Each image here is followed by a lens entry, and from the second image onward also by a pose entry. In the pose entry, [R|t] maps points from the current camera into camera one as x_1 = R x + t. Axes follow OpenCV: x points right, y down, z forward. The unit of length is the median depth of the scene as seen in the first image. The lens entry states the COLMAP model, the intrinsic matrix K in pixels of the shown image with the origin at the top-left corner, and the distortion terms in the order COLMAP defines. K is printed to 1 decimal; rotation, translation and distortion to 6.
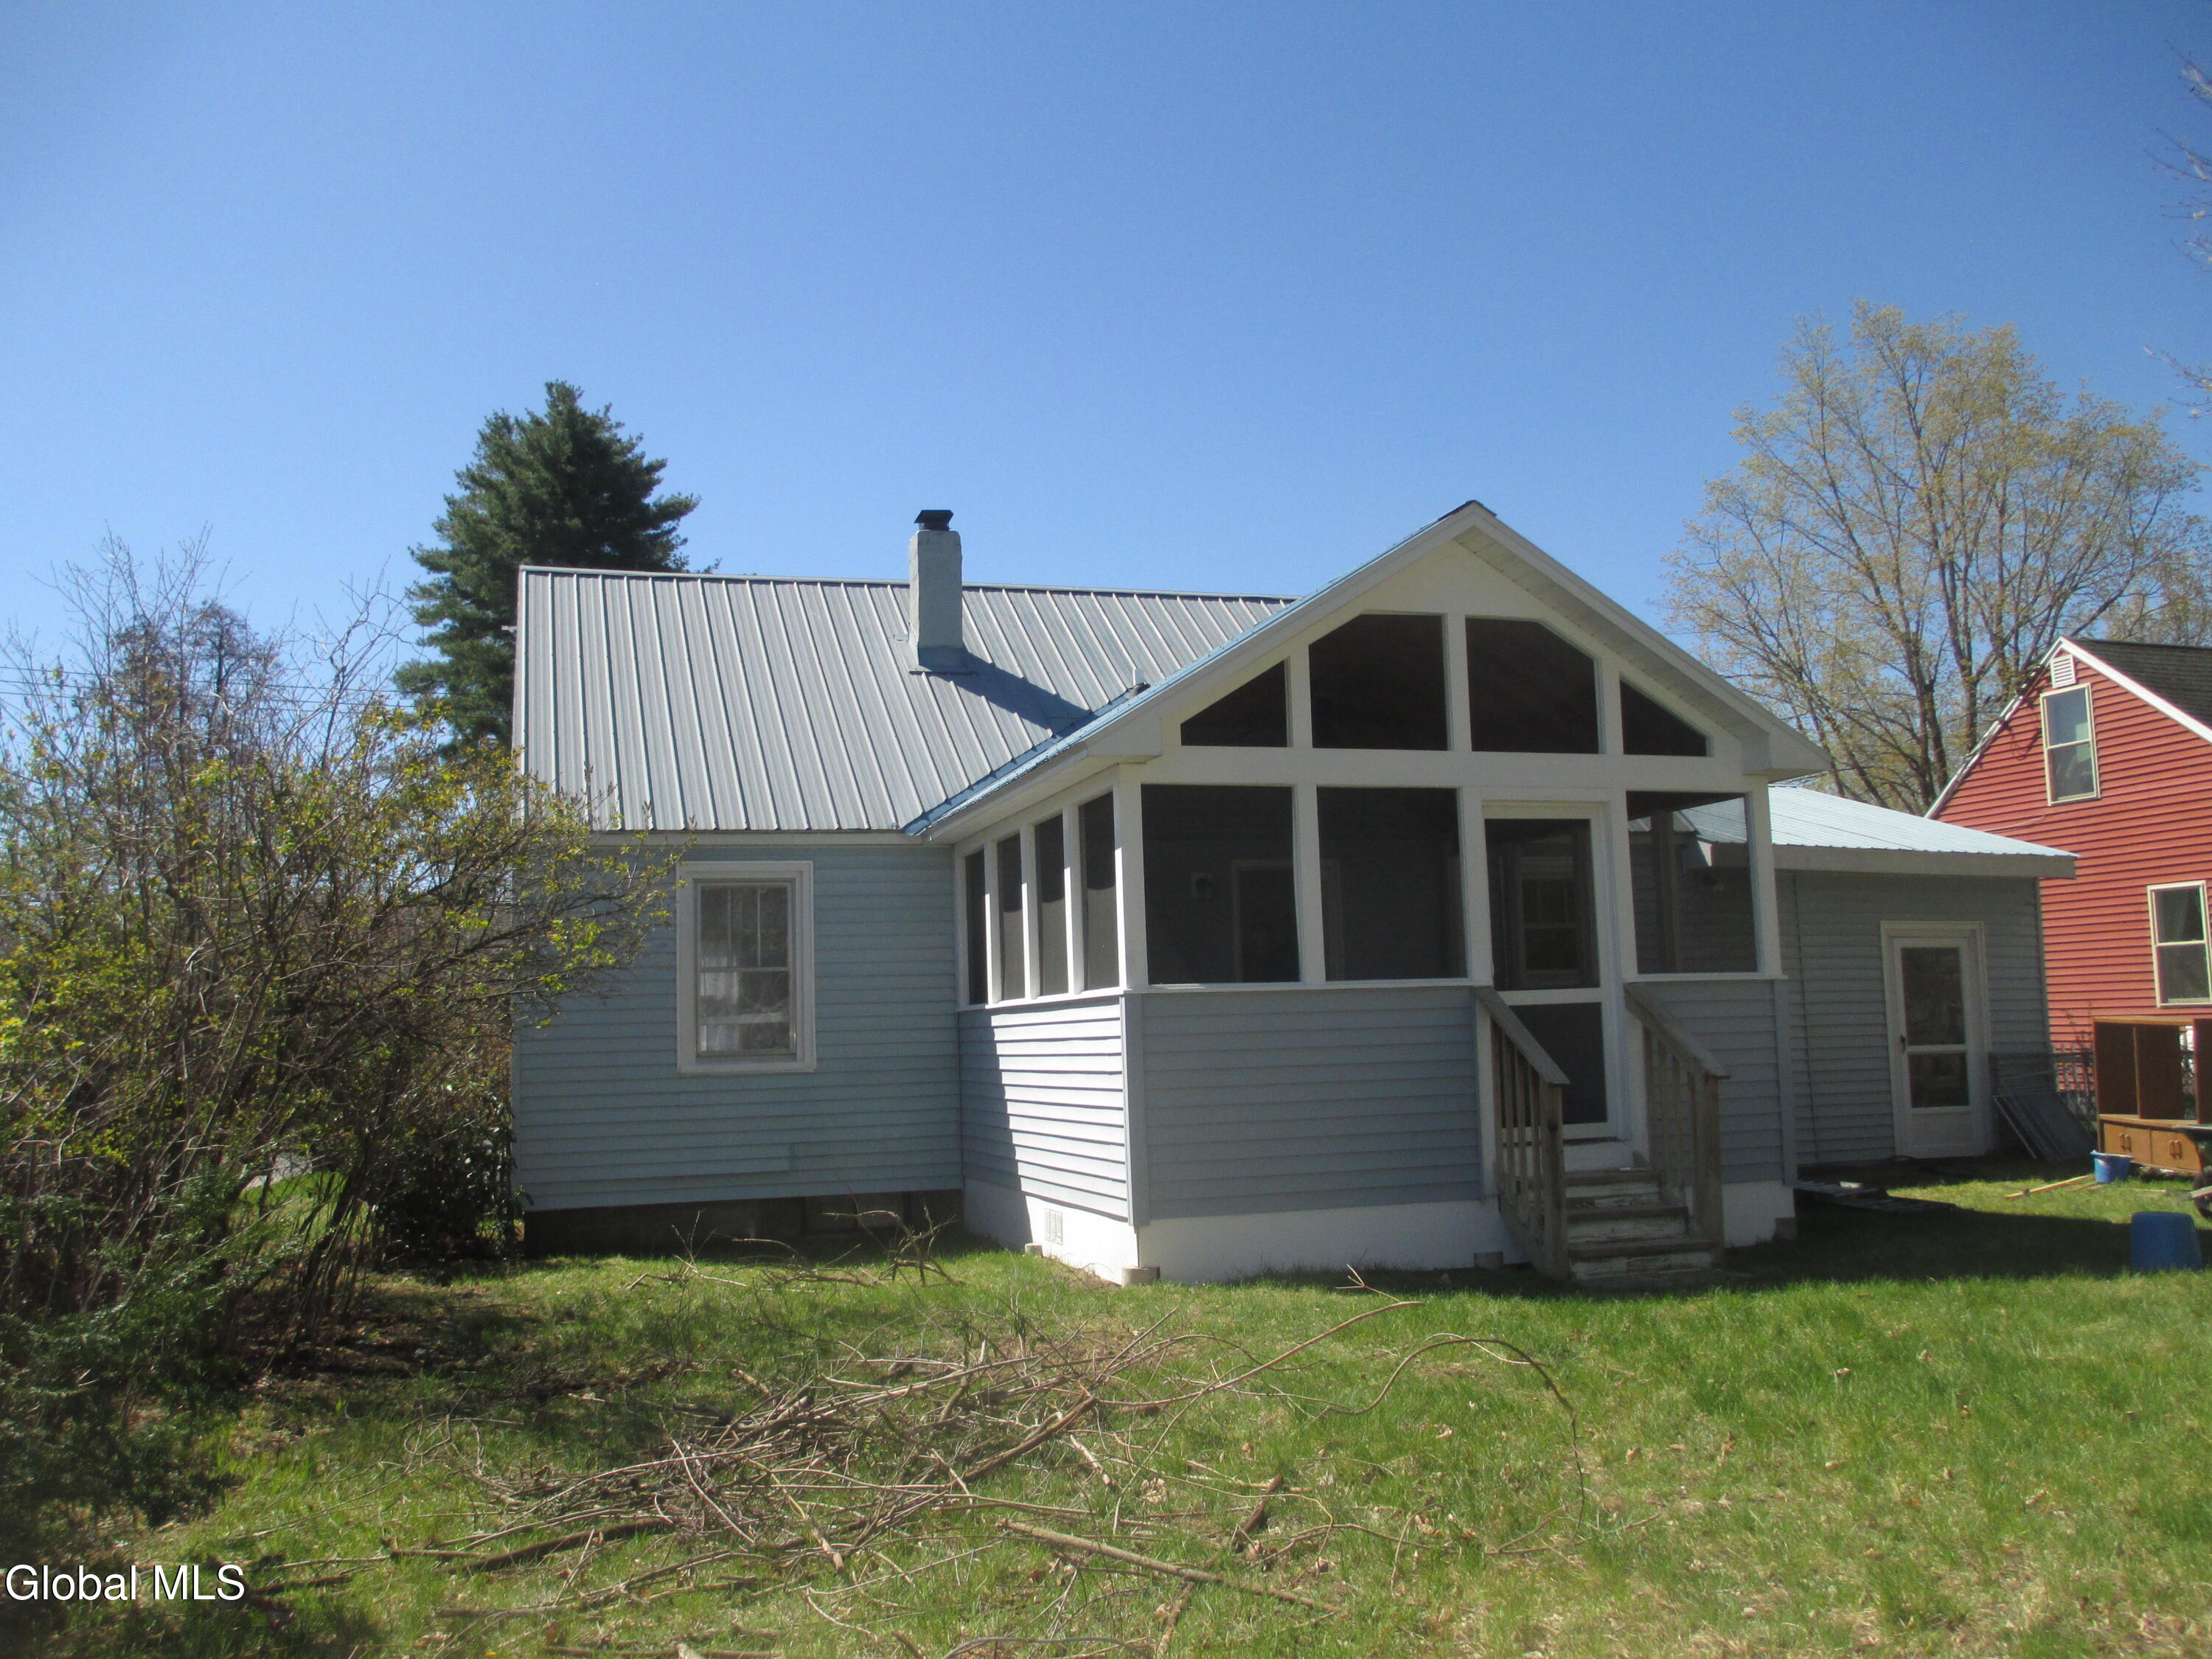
lens RADIAL K [[1877.6, 0, 1106.0], [0, 1877.6, 829.5], [0, 0, 1]] dist [0.003384, 0.010214]
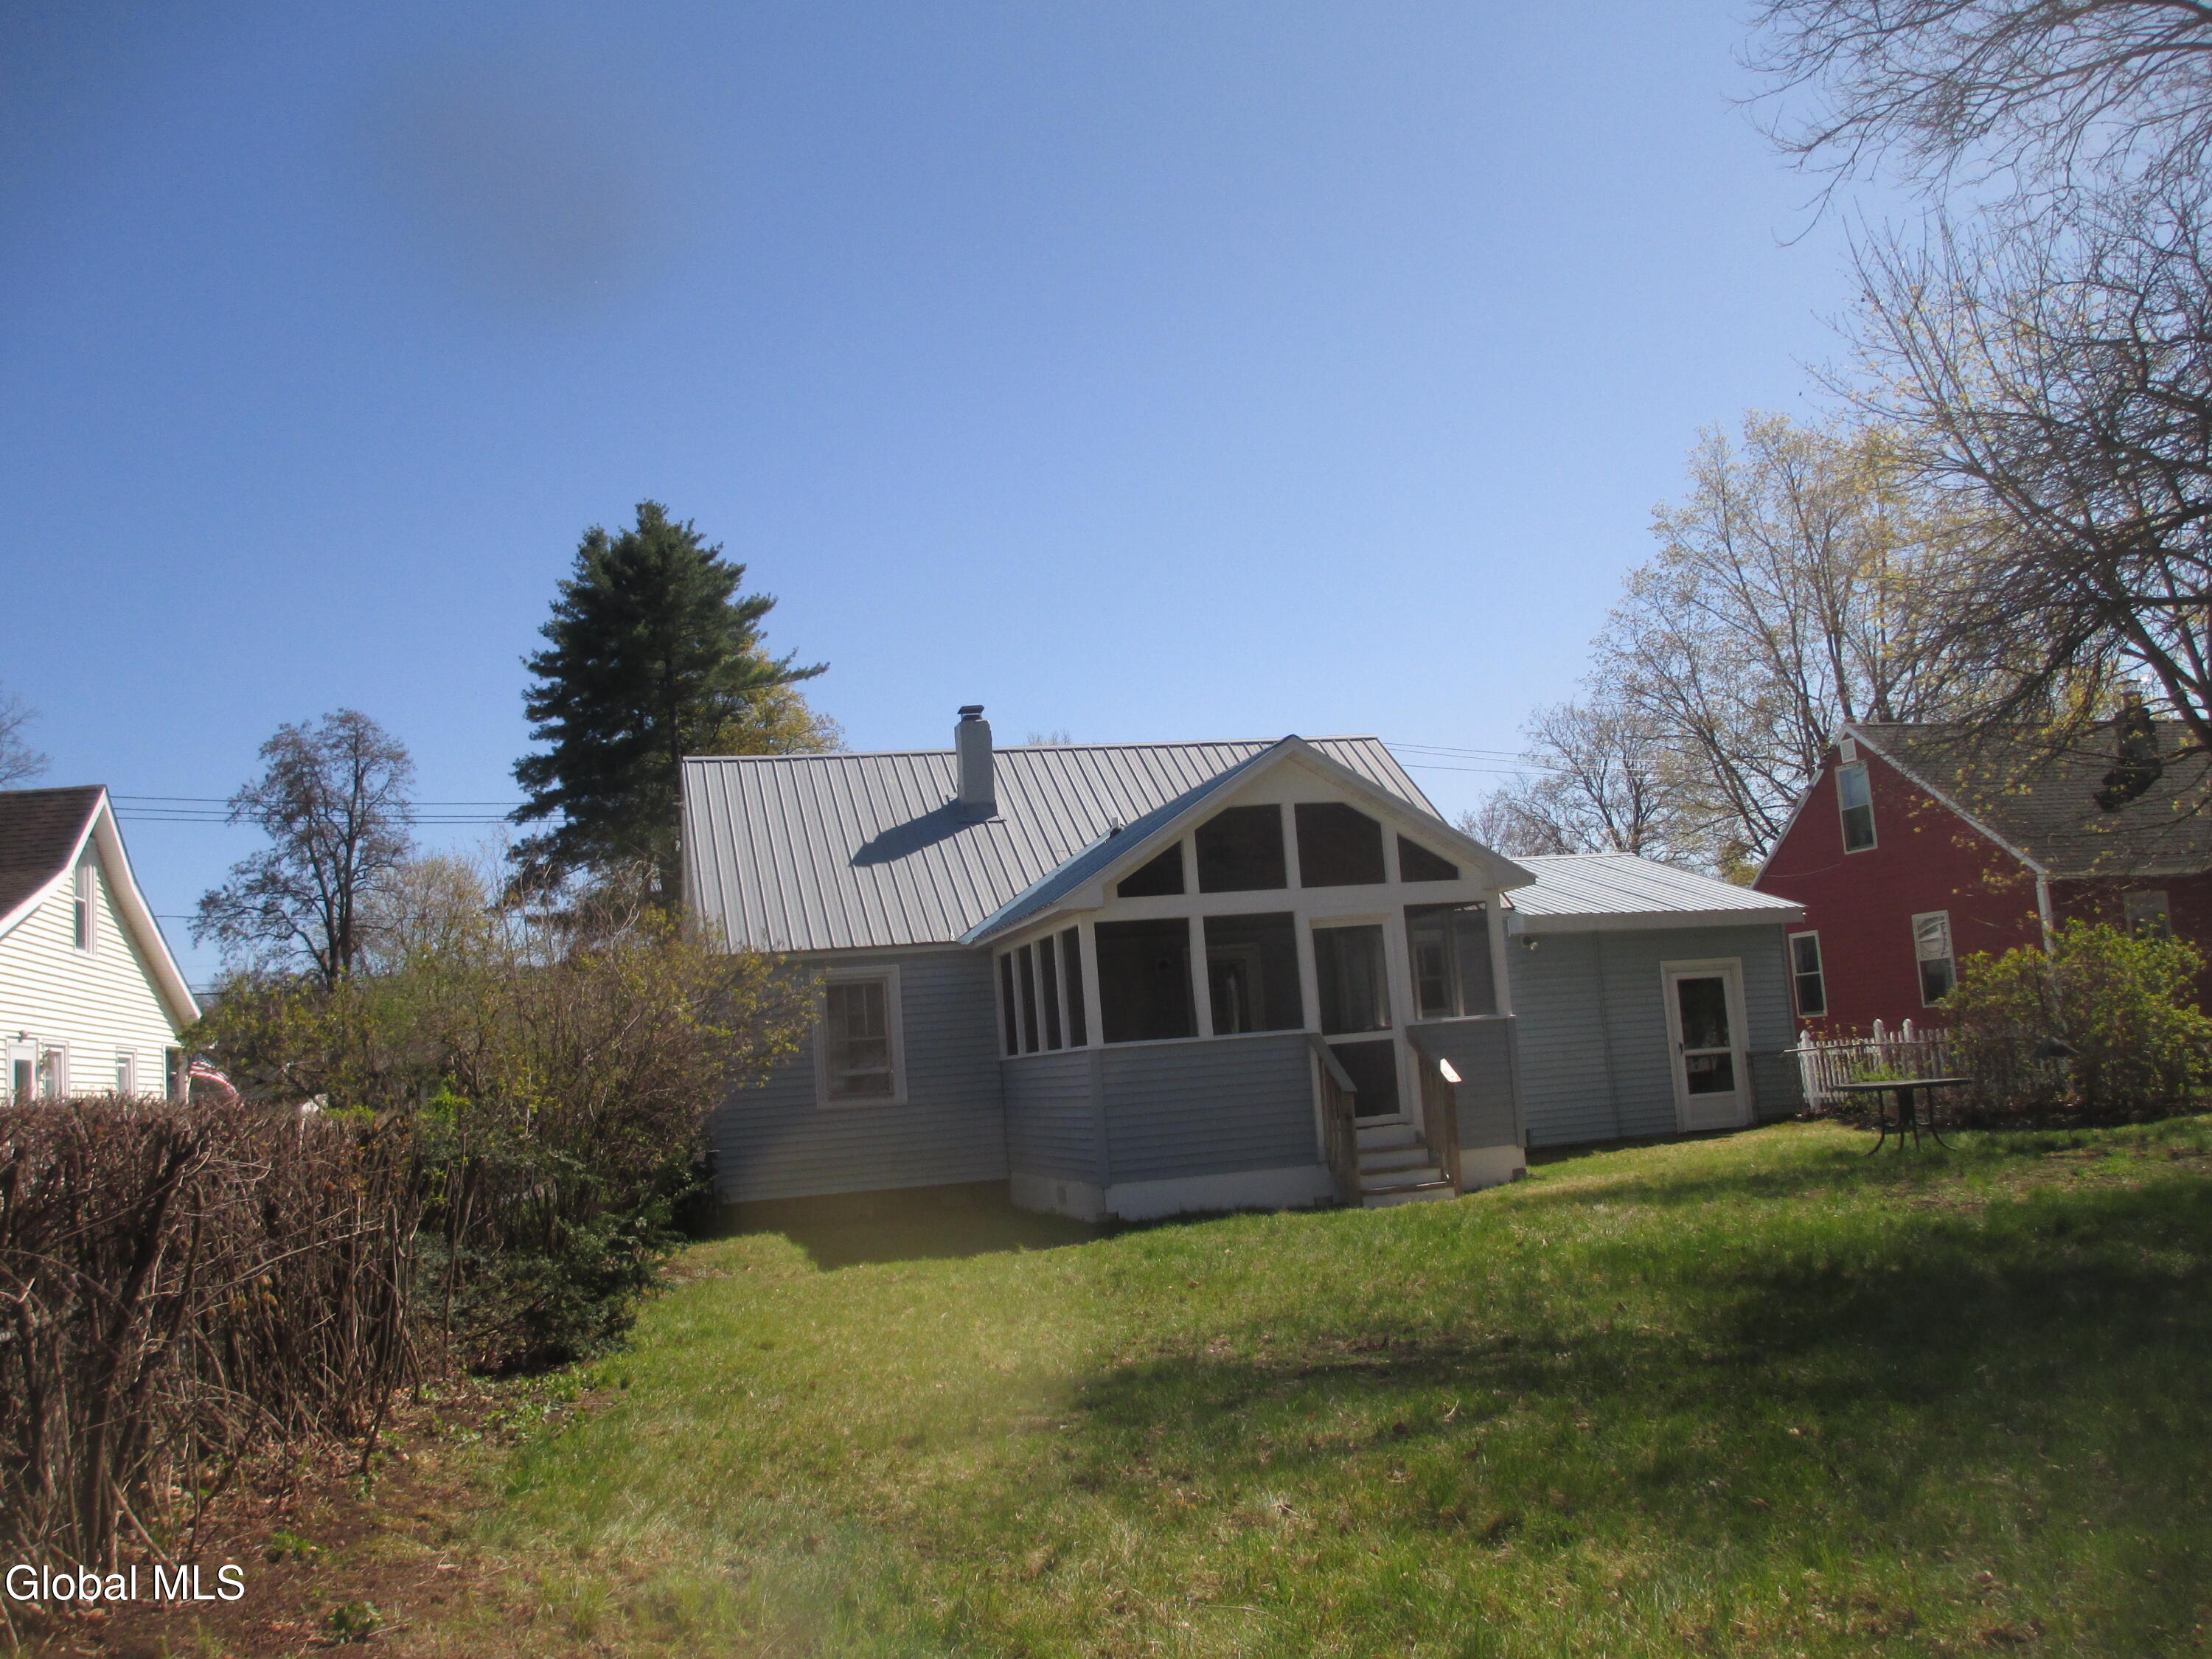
lens RADIAL K [[1840.7, 0, 1106.0], [0, 1840.7, 829.5], [0, 0, 1]] dist [-0.004595, -0.005791]
pose [[0.997994, -0.051763, -0.036452, 0.069132], [0.051237, 0.998571, -0.015216, -0.060613], [0.037188, 0.013318, 0.999220, -0.468677]]
